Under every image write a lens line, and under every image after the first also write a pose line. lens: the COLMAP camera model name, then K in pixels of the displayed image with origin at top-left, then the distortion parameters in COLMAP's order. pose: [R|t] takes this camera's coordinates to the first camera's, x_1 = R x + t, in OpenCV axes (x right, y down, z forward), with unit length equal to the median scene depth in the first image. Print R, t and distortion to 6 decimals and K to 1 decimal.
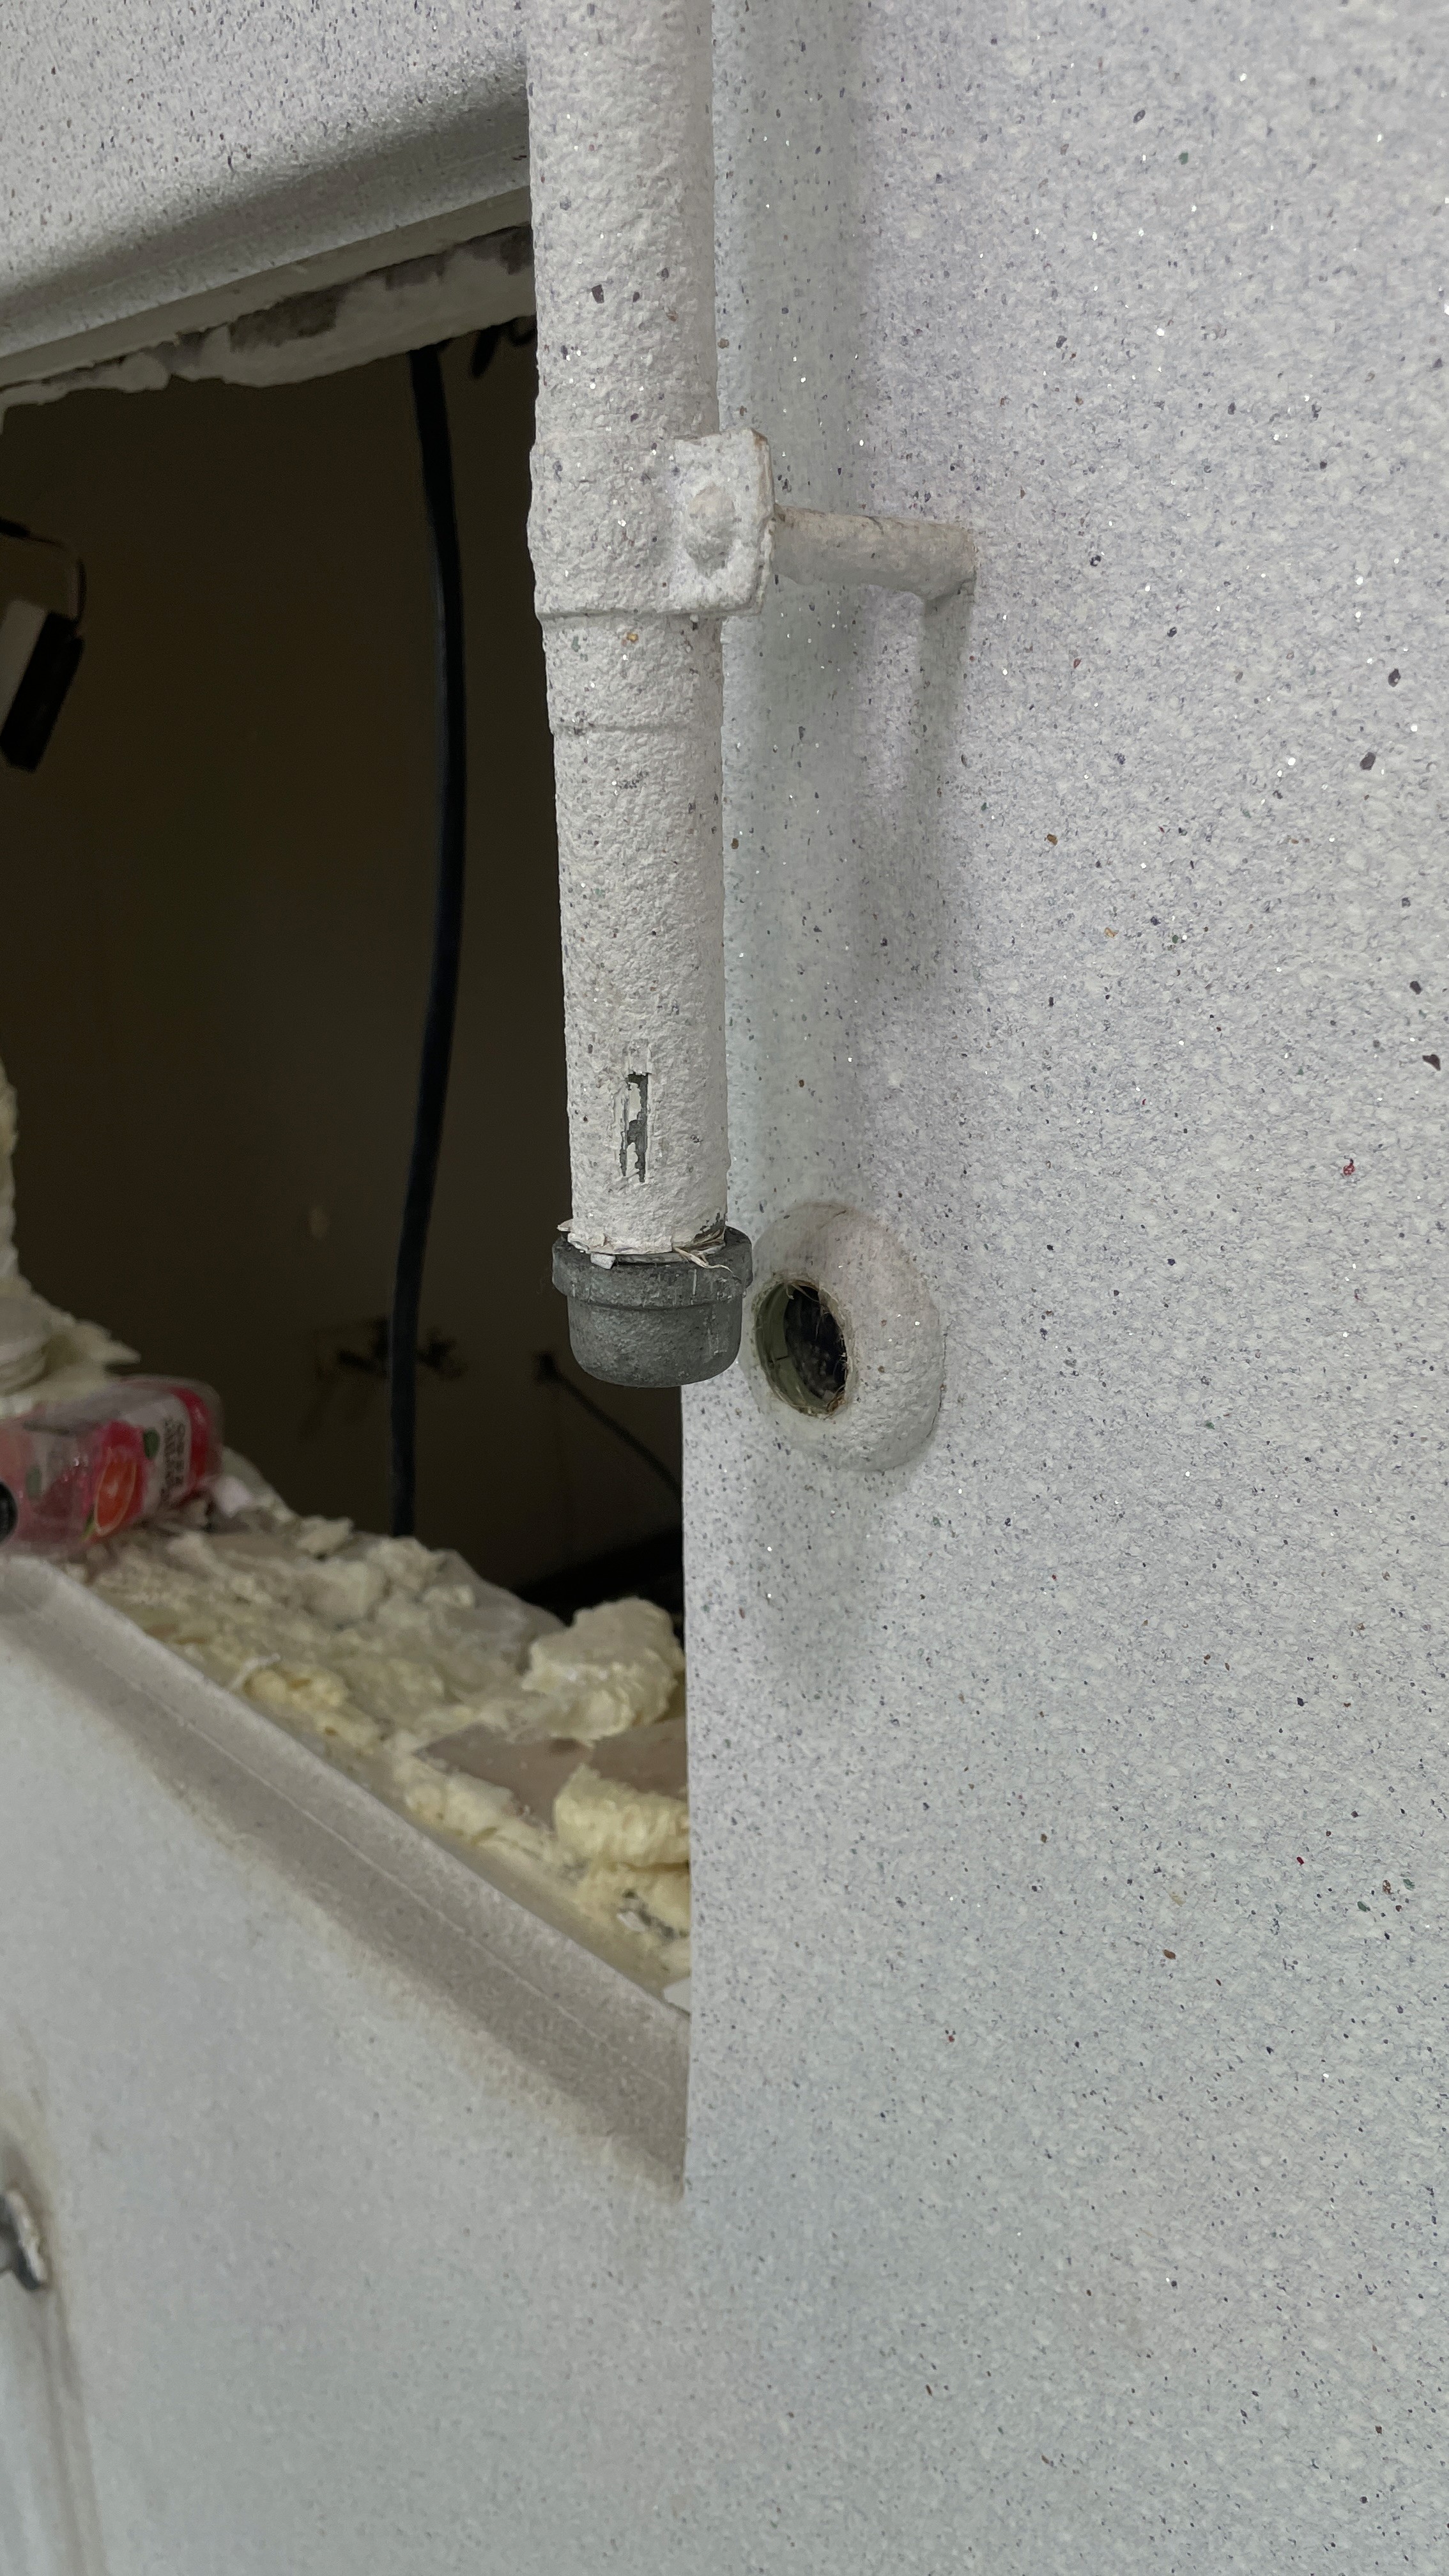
lens RADIAL K [[2055.0, 0, 729.1], [0, 2055.0, 1303.8], [0, 0, 1]] dist [0.047257, -0.044564]
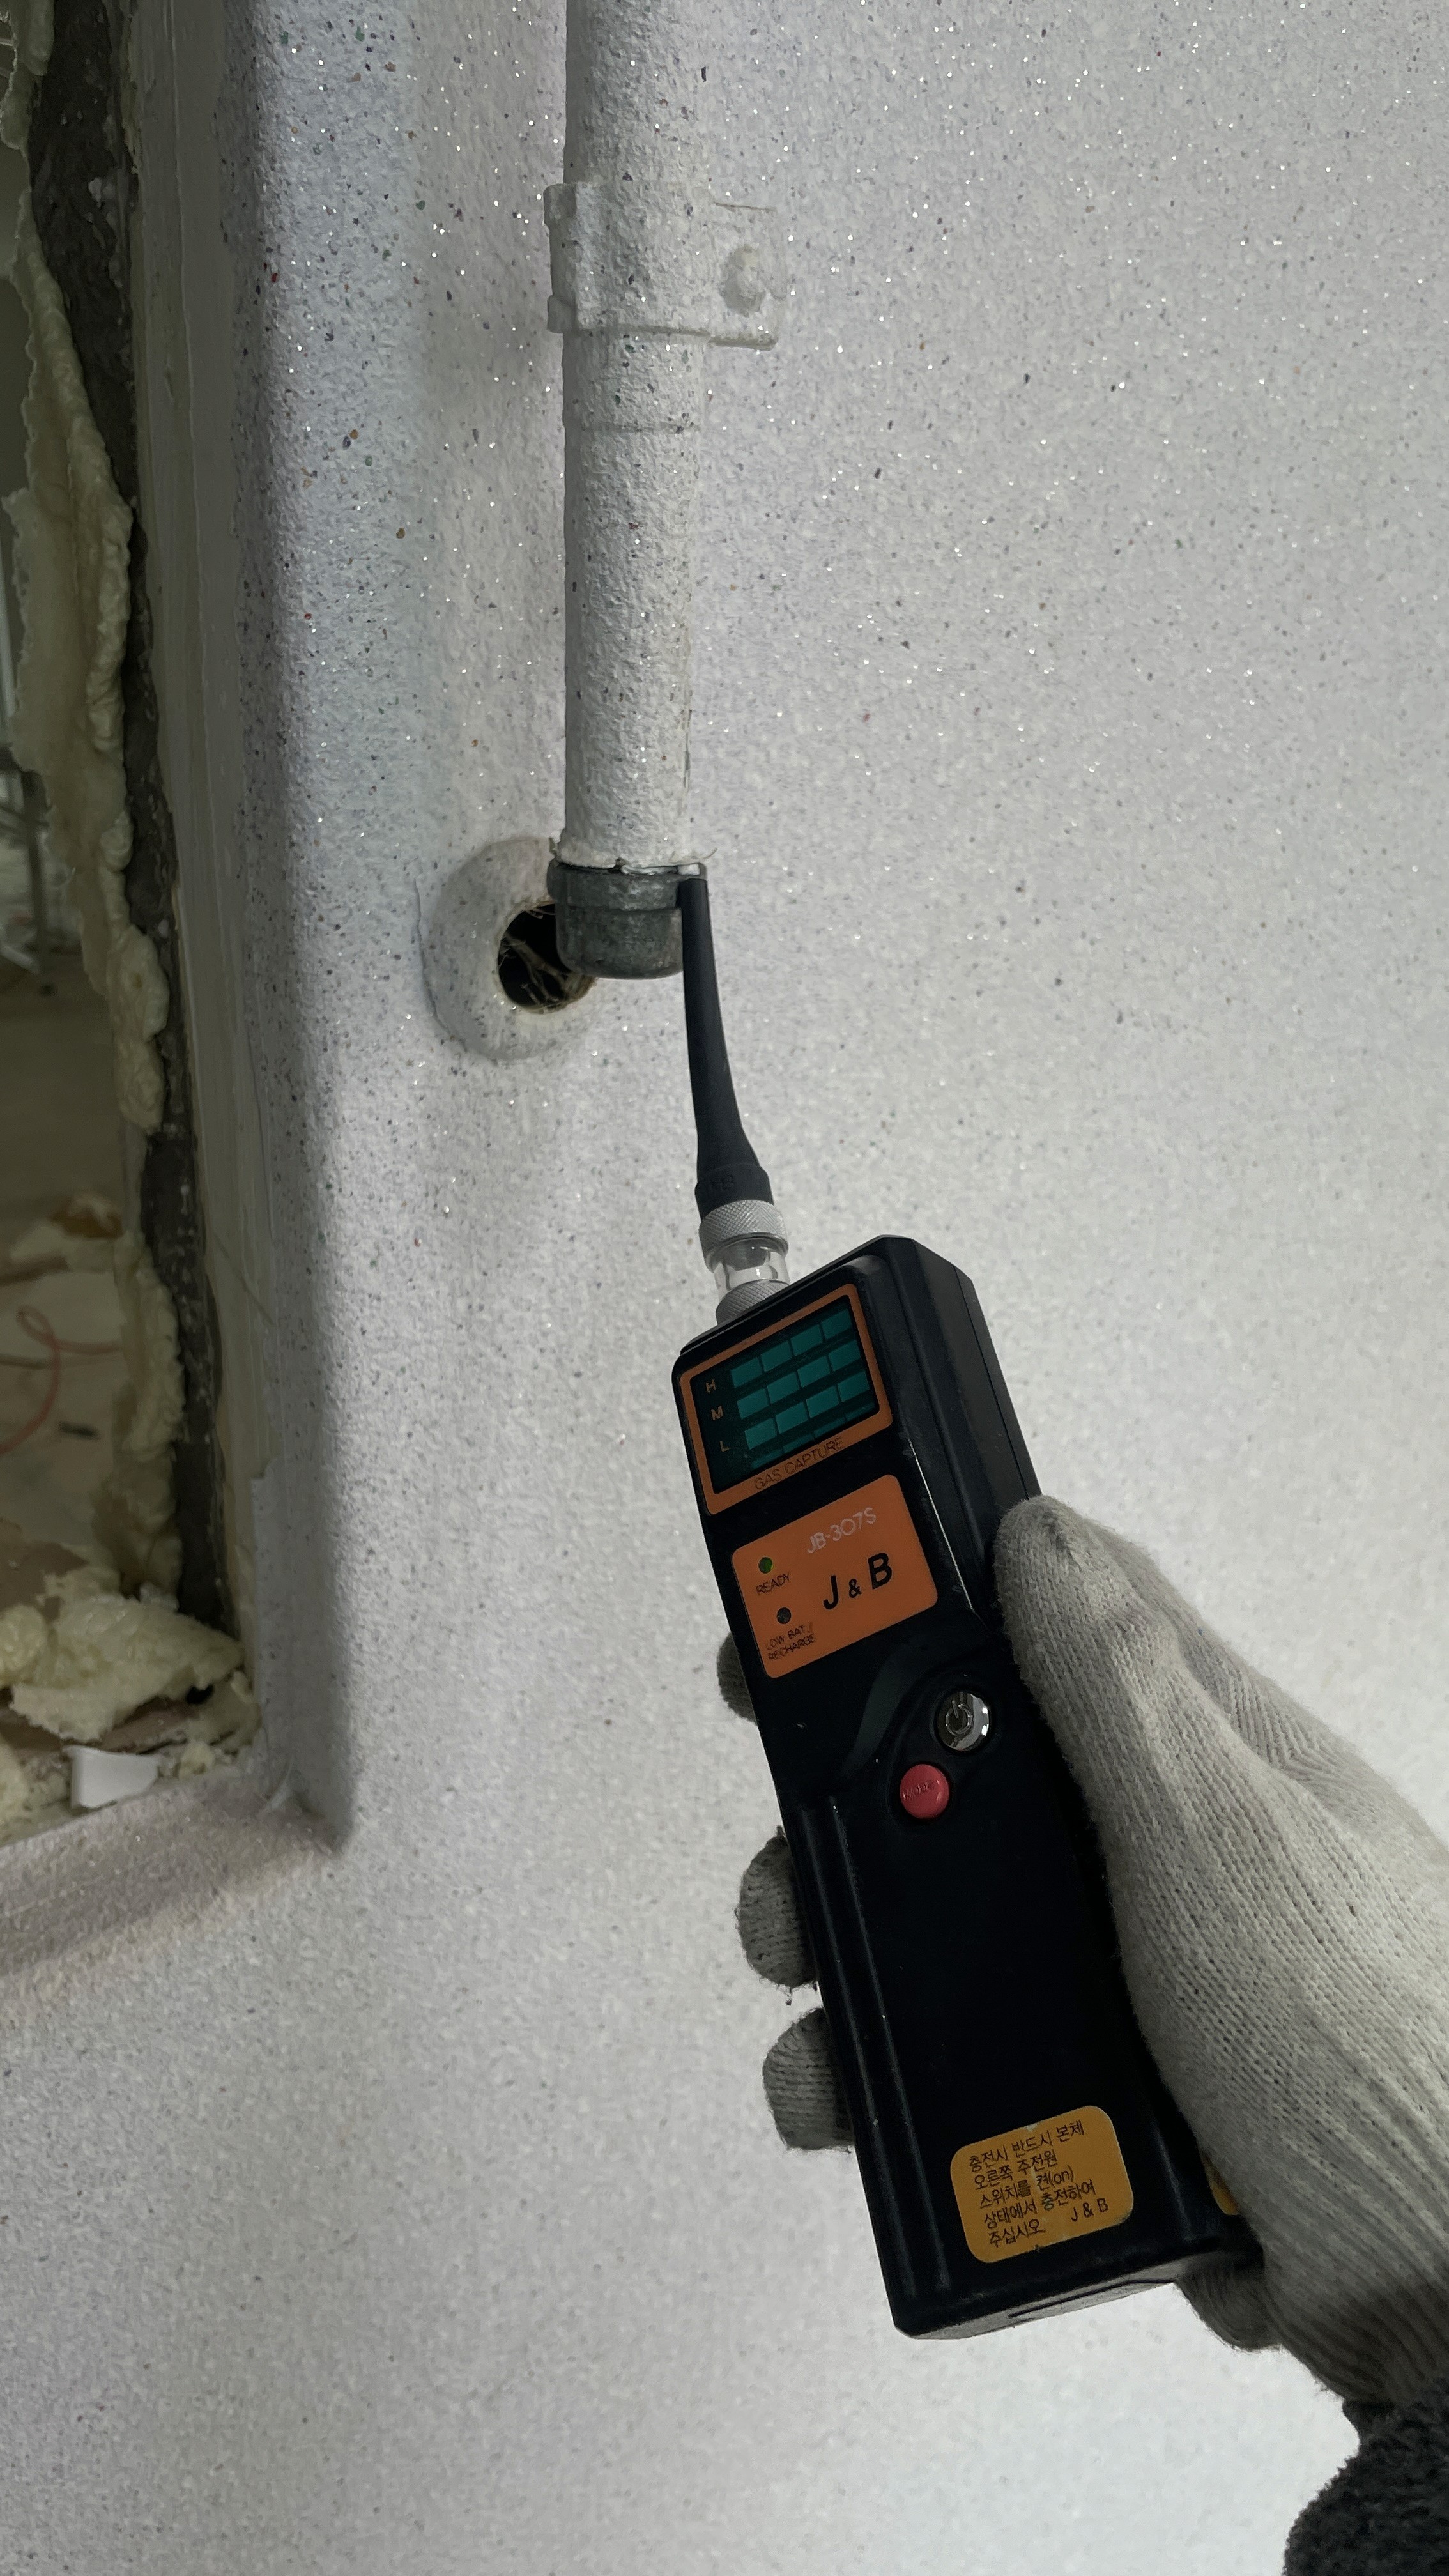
lens RADIAL K [[2055.0, 0, 735.0], [0, 2055.0, 1285.7], [0, 0, 1]] dist [0.047257, -0.044564]
pose [[0.058298, -0.339446, 0.938817, -1.447587], [0.249992, 0.915417, 0.315462, -0.193738], [-0.966491, 0.216306, 0.138226, 0.925401]]
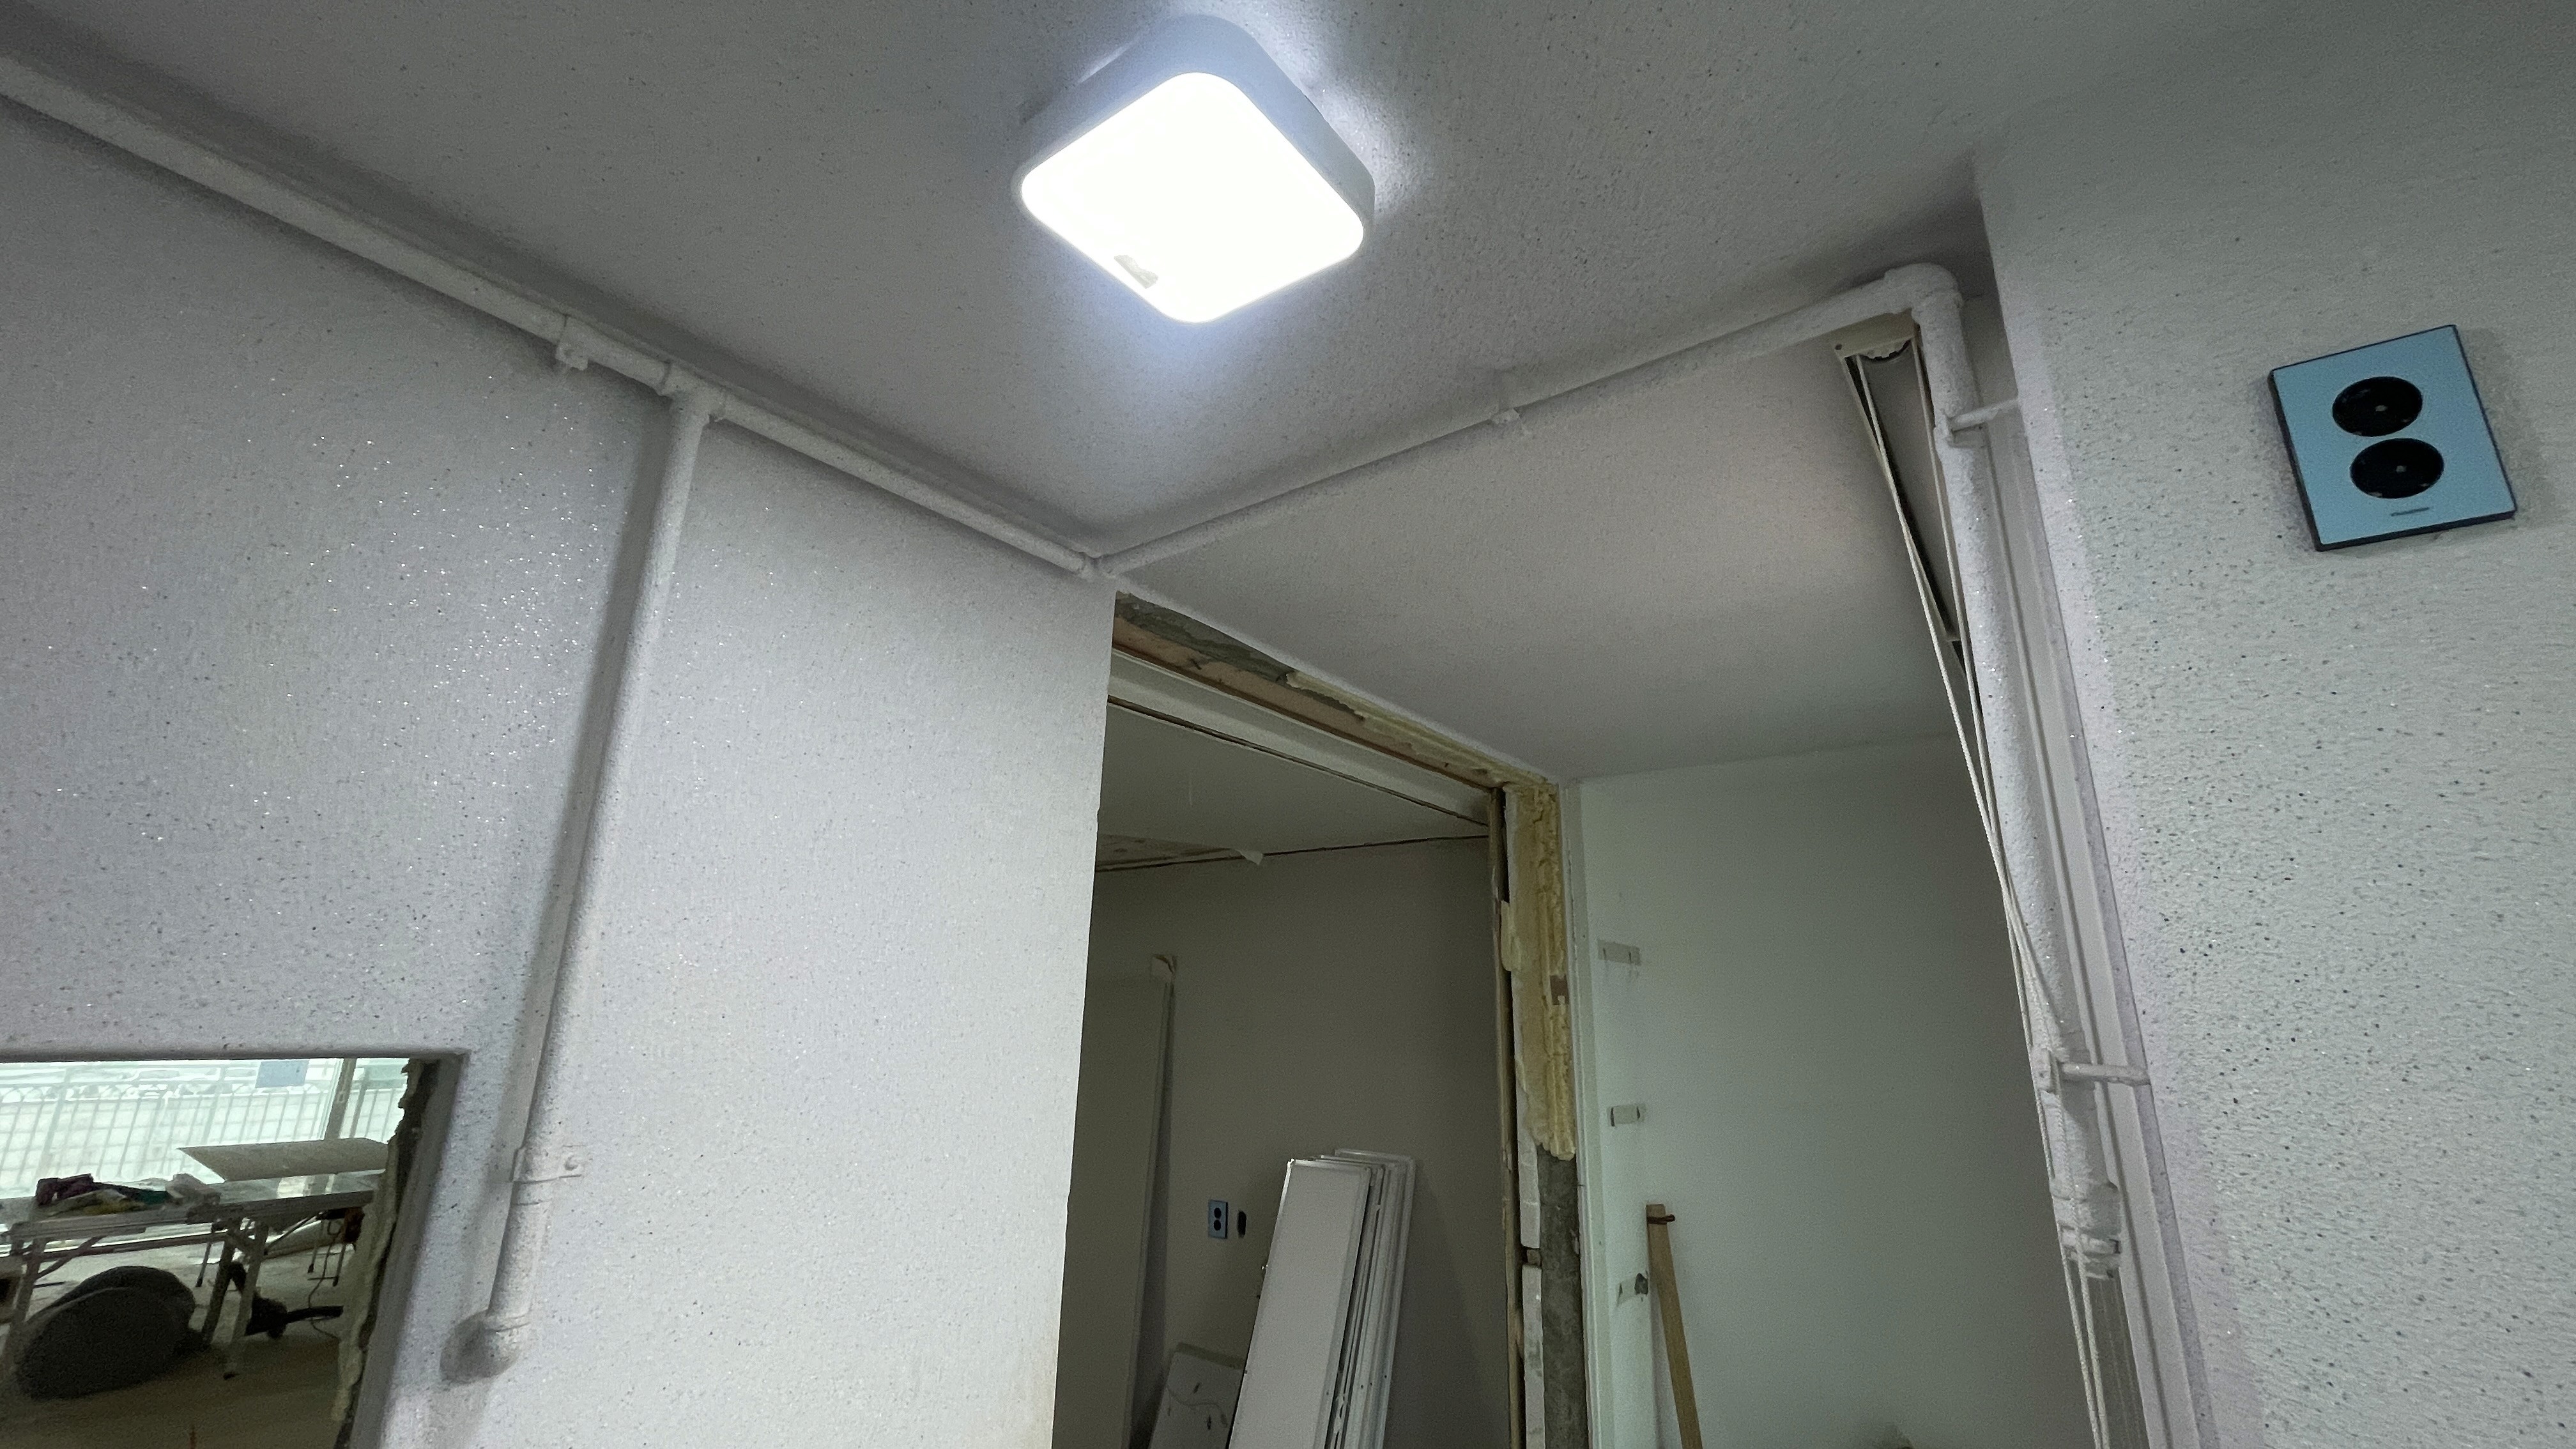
lens RADIAL K [[1038.1, 0, 1281.5], [0, 1038.1, 722.2], [0, 0, 1]] dist [-0.002711, -0.000241]
pose [[-0.220377, 0.281485, 0.933917, -3.372602], [0.263594, 0.939019, -0.220822, -0.359443], [-0.939123, 0.197511, -0.281136, -0.295498]]
